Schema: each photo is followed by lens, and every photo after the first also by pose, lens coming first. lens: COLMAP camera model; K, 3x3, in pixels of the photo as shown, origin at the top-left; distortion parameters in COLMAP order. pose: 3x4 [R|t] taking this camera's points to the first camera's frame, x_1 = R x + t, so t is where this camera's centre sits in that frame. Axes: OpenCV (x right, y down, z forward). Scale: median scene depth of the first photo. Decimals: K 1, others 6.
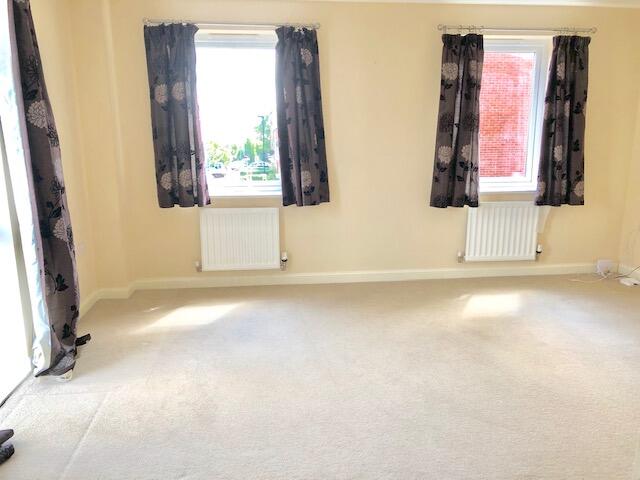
lens RADIAL K [[515.0, 0, 320.0], [0, 515.0, 240.0], [0, 0, 1]] dist [0.003012, 0.000390]
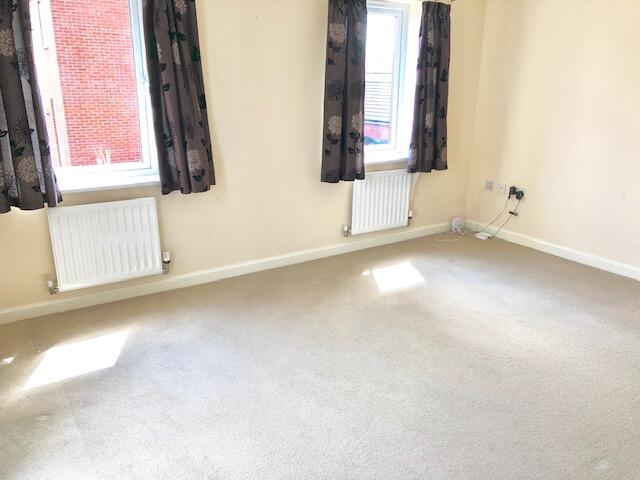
lens RADIAL K [[519.7, 0, 320.0], [0, 519.7, 240.0], [0, 0, 1]] dist [0.048773, -0.096646]
pose [[0.886365, -0.124119, 0.446039, -0.222881], [0.088701, 0.991074, 0.099518, -0.055757], [-0.454410, -0.048645, 0.889463, 0.166062]]
